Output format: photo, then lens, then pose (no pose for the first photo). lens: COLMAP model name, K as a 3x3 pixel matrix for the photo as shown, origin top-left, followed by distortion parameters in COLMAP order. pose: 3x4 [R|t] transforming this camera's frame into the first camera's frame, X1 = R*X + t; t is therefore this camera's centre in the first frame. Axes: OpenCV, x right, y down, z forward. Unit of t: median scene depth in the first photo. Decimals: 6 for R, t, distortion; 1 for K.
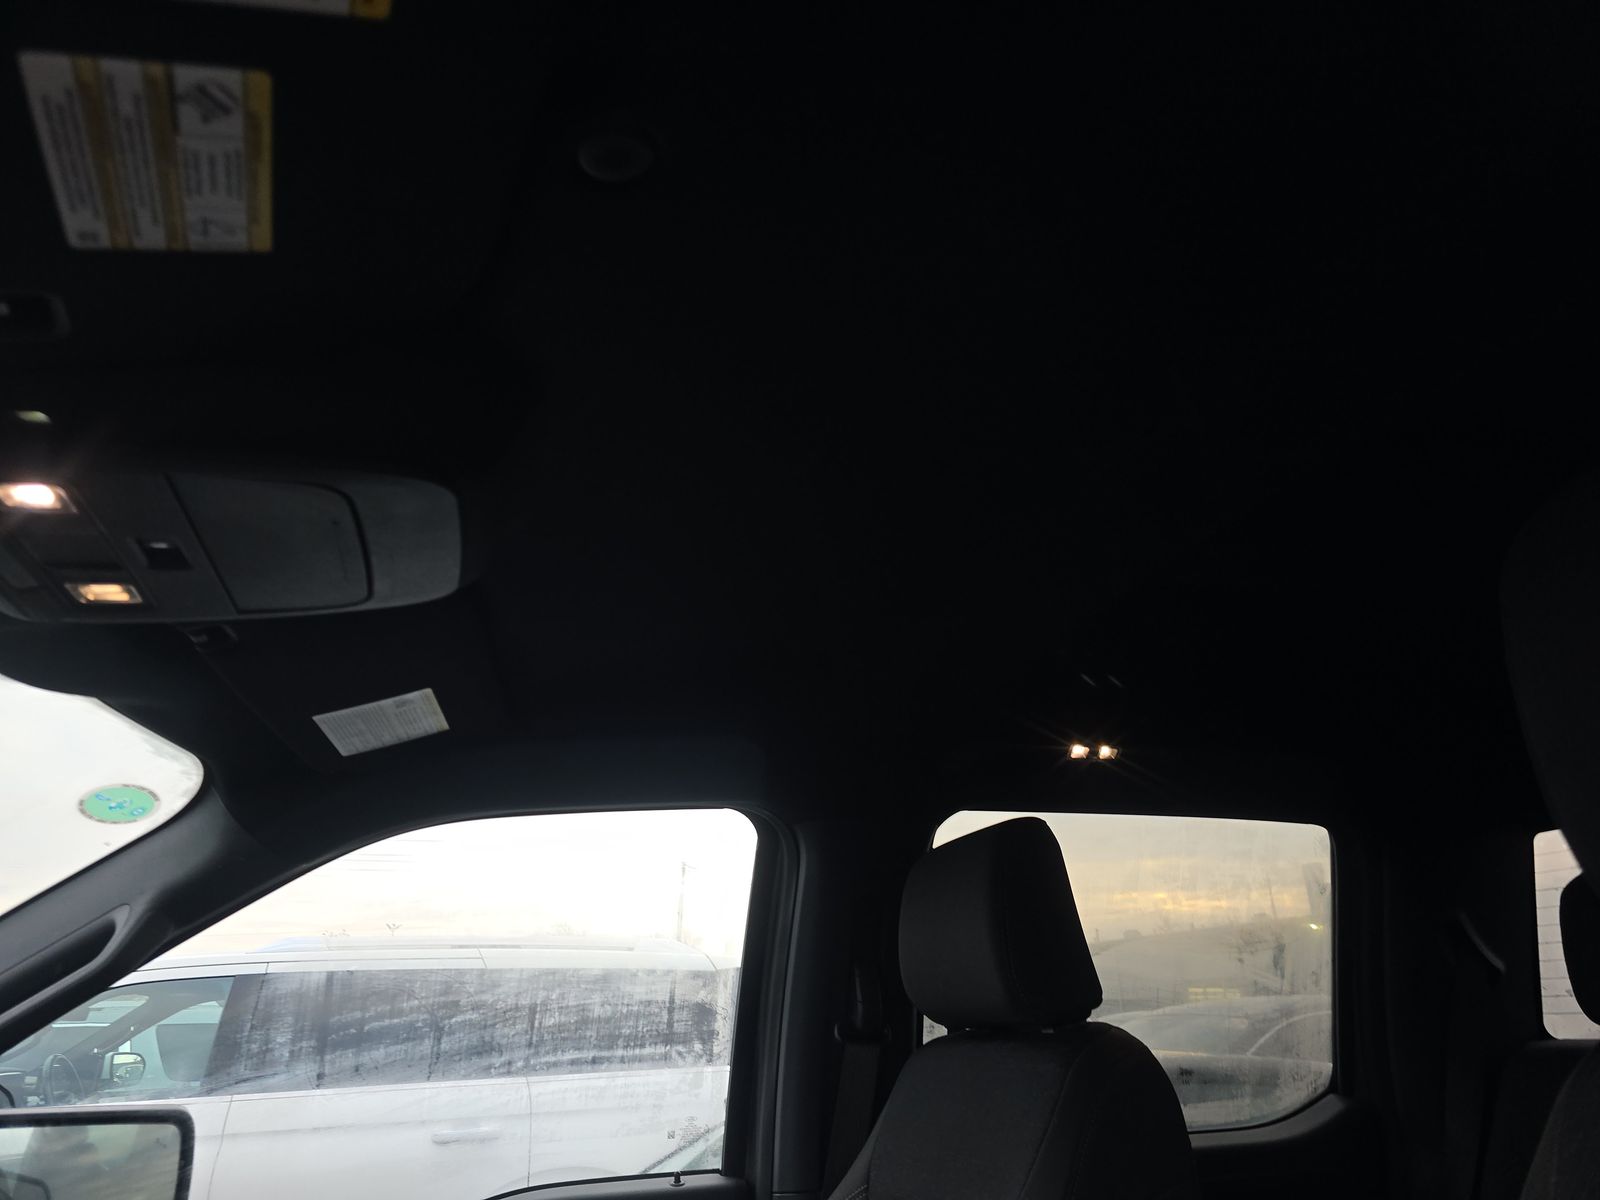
lens RADIAL K [[1090.8, 0, 800.0], [0, 1090.8, 600.0], [0, 0, 1]] dist [0.059281, -0.057709]
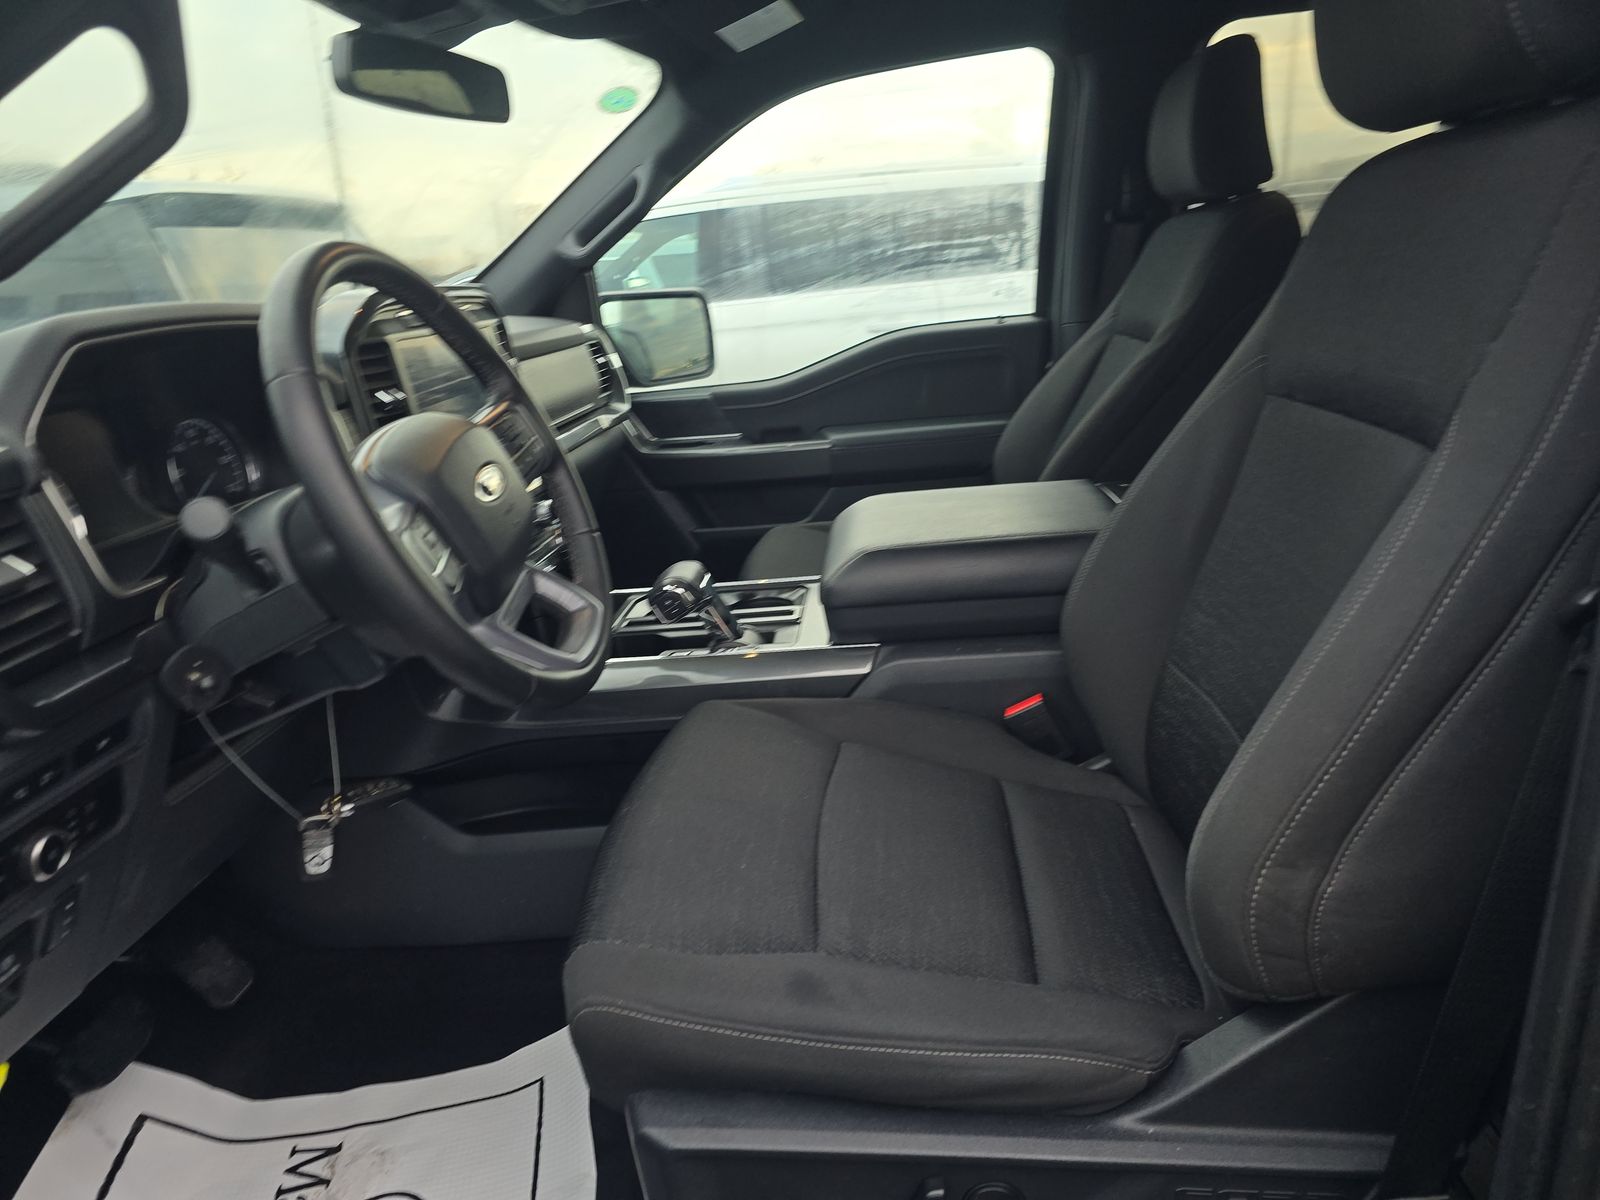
lens RADIAL K [[1090.8, 0, 800.0], [0, 1090.8, 600.0], [0, 0, 1]] dist [0.059281, -0.057709]
pose [[0.934190, 0.052839, -0.352841, 0.181406], [0.181893, 0.780255, 0.598429, -0.127872], [0.306926, -0.623226, 0.719295, -0.409603]]
